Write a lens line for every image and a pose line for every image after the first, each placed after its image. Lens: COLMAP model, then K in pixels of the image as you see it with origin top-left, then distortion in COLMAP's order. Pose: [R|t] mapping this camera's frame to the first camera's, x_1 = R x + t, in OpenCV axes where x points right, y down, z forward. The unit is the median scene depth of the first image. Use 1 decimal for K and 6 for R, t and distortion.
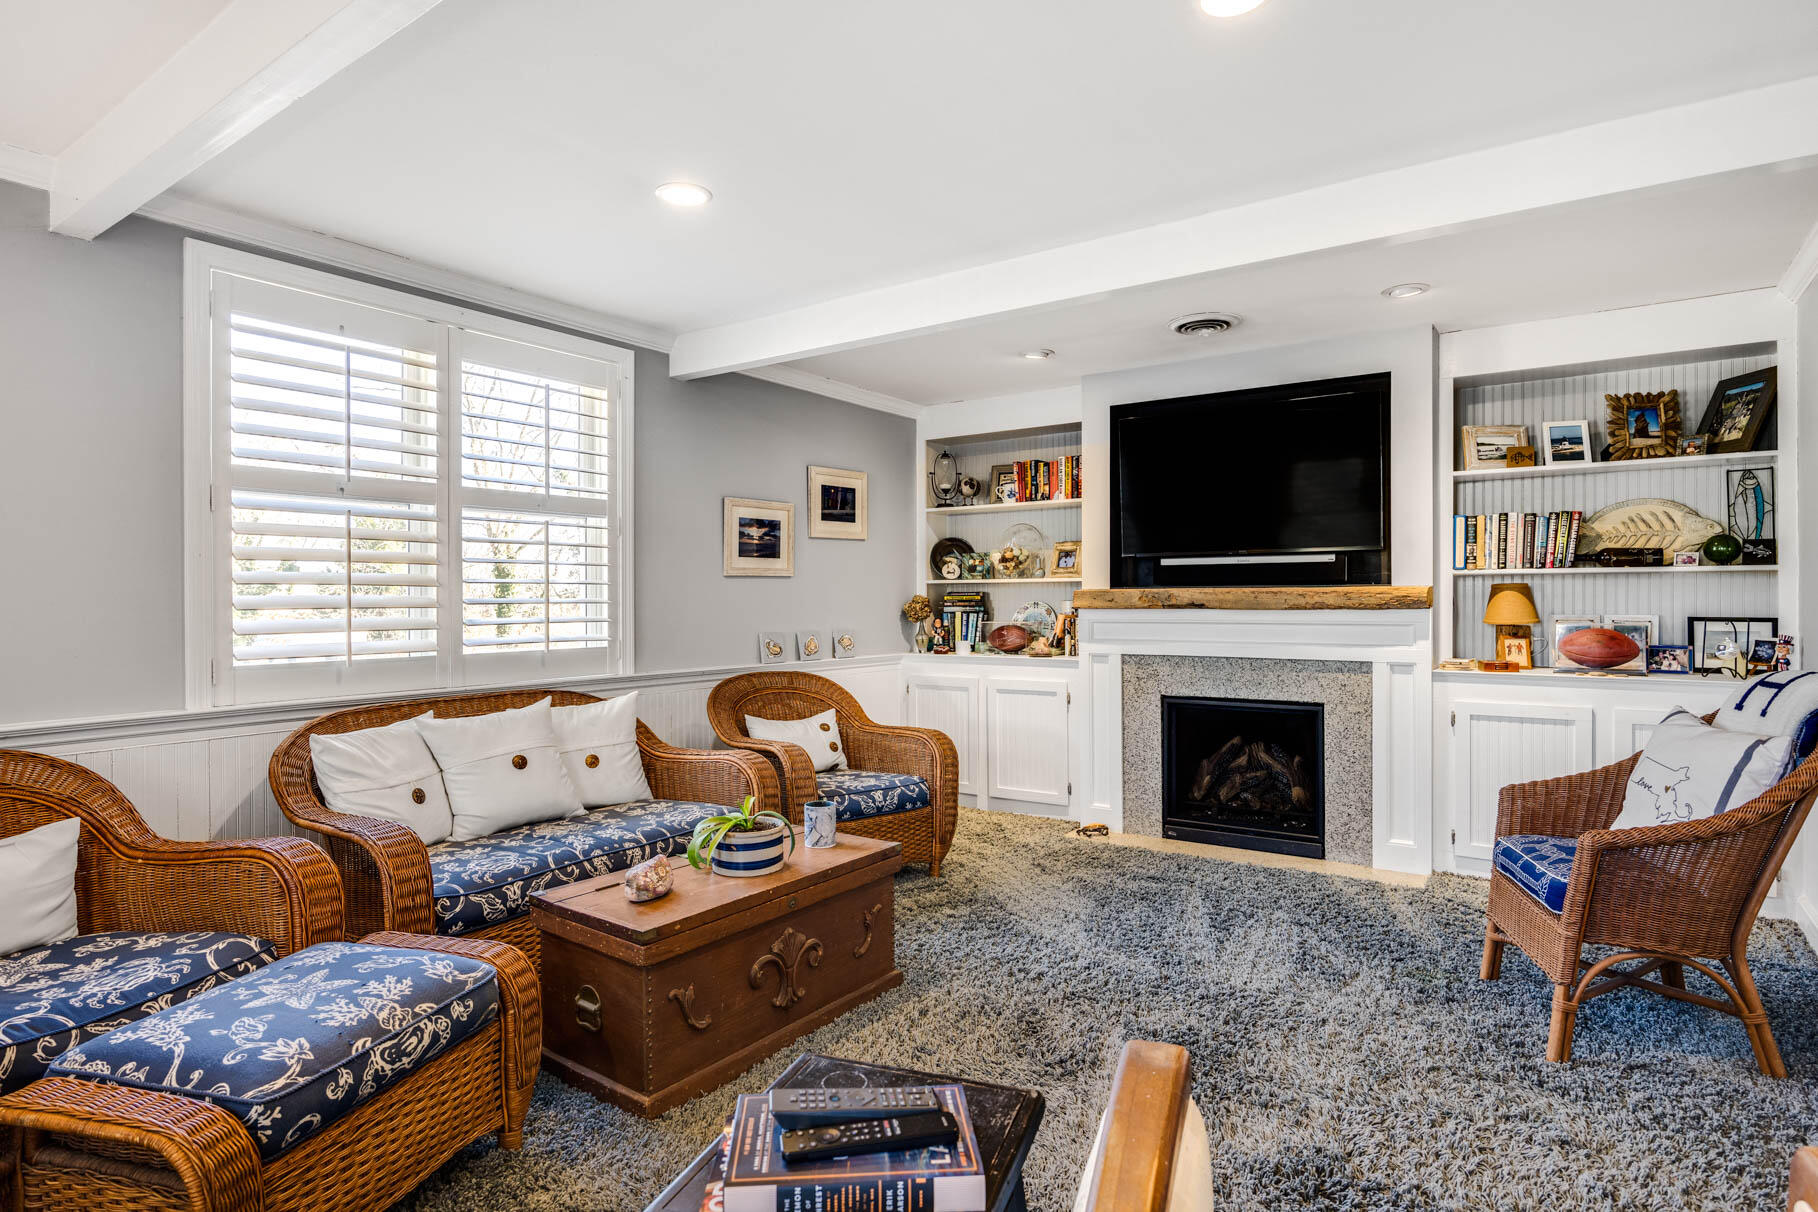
lens RADIAL K [[1140.4, 0, 909.0], [0, 1140.4, 606.0], [0, 0, 1]] dist [-0.004083, -0.001003]
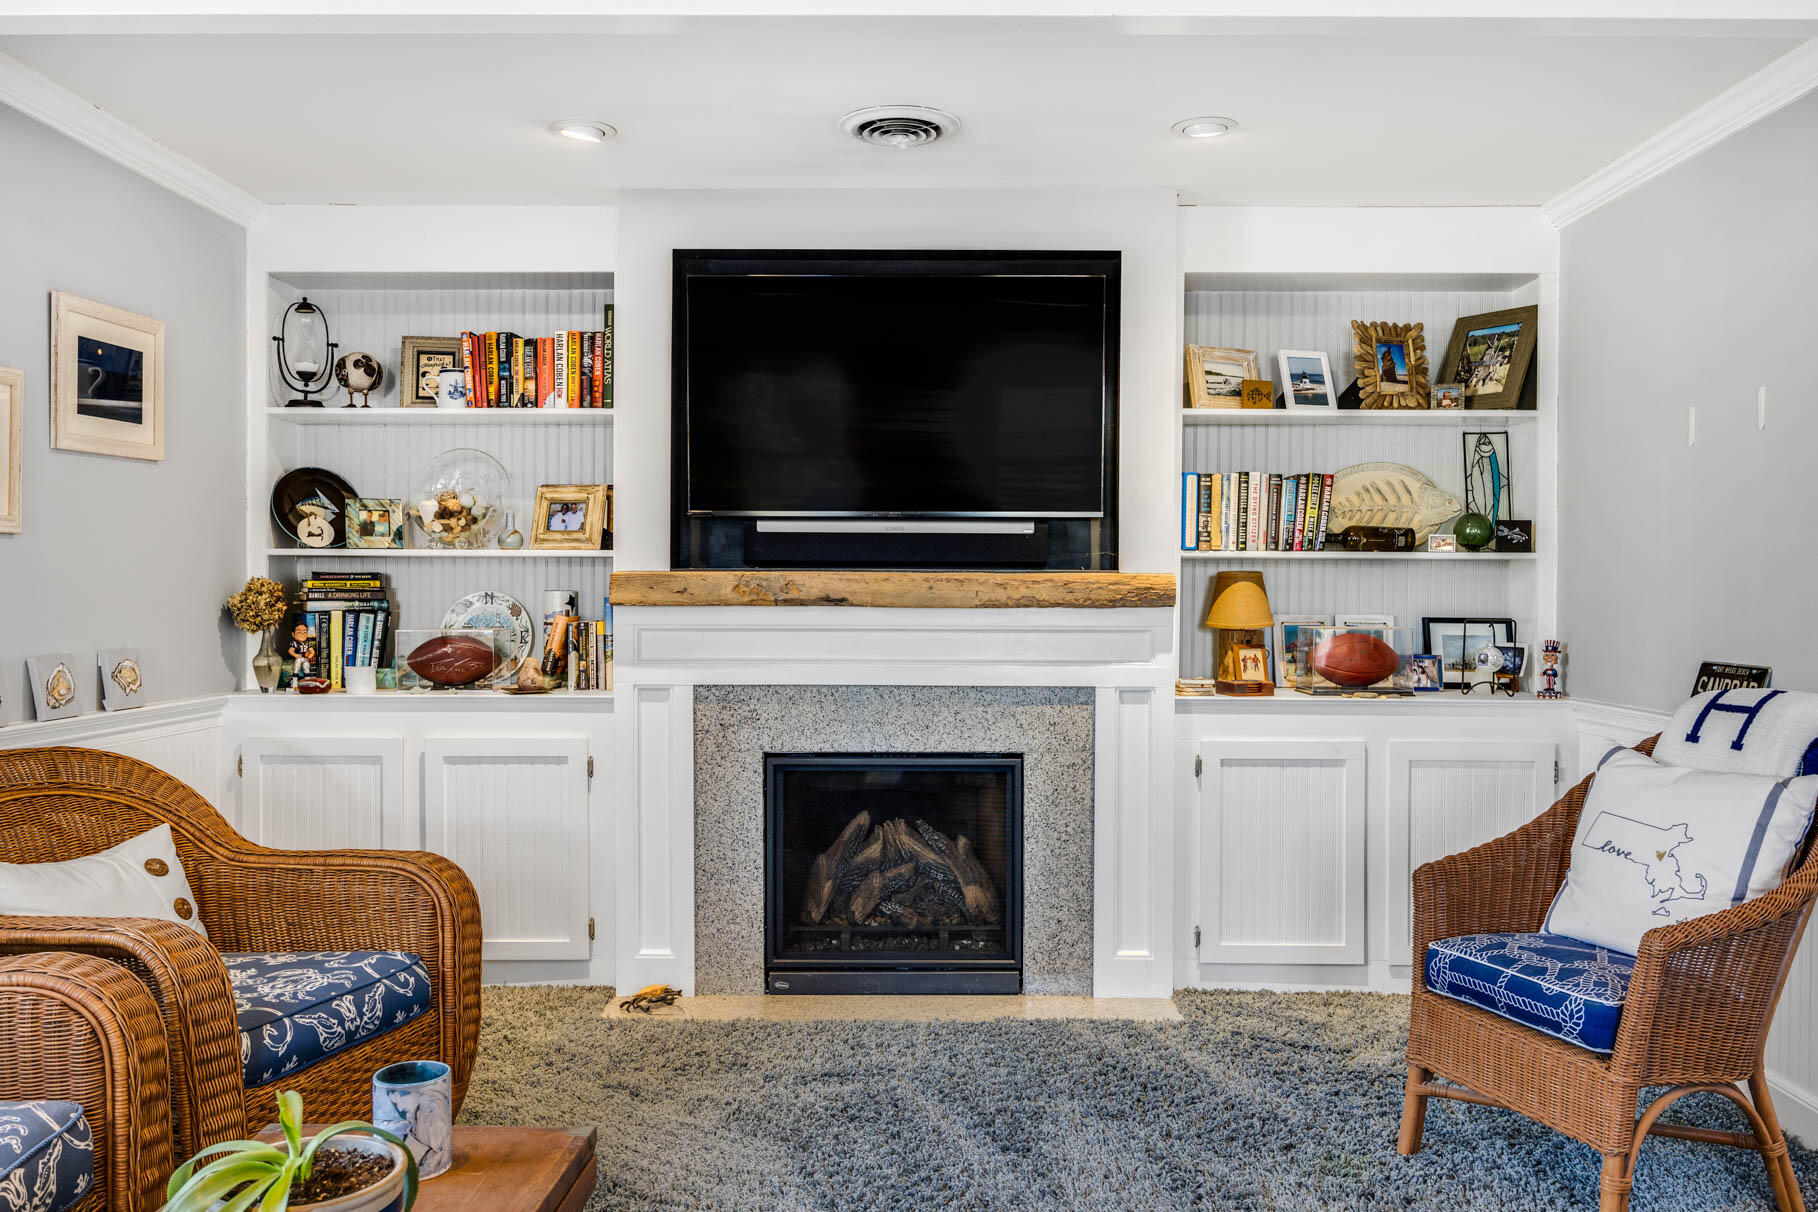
lens RADIAL K [[1562.5, 0, 909.0], [0, 1562.5, 606.0], [0, 0, 1]] dist [0.004792, 0.001105]
pose [[0.790942, -0.000560, 0.611890, -0.233938], [-0.003994, 0.999974, 0.006078, -0.003068], [-0.611878, -0.007251, 0.790919, 0.347663]]
